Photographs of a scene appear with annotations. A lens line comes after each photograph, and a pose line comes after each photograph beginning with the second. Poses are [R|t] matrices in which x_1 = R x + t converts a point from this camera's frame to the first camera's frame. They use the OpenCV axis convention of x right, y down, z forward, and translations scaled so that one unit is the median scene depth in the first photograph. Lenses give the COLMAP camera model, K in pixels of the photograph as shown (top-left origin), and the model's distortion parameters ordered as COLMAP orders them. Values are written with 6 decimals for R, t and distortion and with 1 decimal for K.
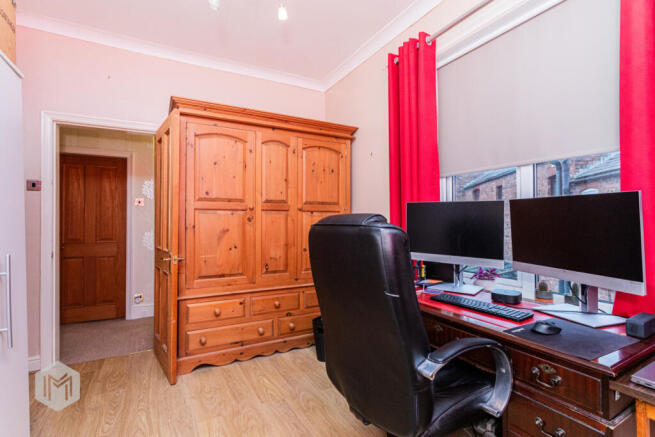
lens RADIAL K [[318.3, 0, 326.7], [0, 318.3, 219.5], [0, 0, 1]] dist [0.000832, 0.000220]
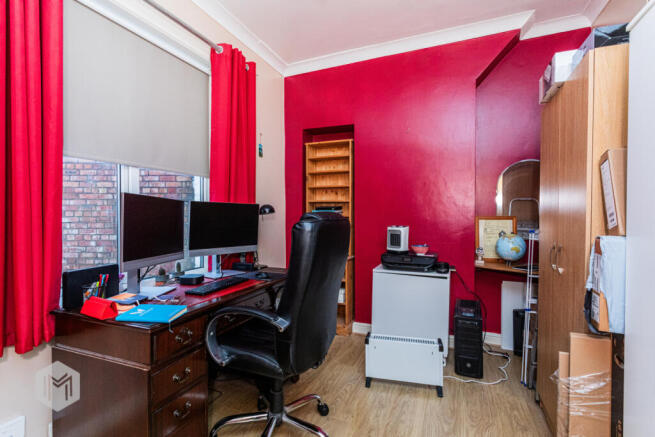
lens RADIAL K [[318.3, 0, 326.9], [0, 318.3, 216.7], [0, 0, 1]] dist [0.000832, 0.000220]
pose [[-0.627501, -0.002604, 0.778612, -0.739708], [-0.001916, 0.999997, 0.001801, -0.005755], [-0.778614, -0.000362, -0.627503, 1.389540]]
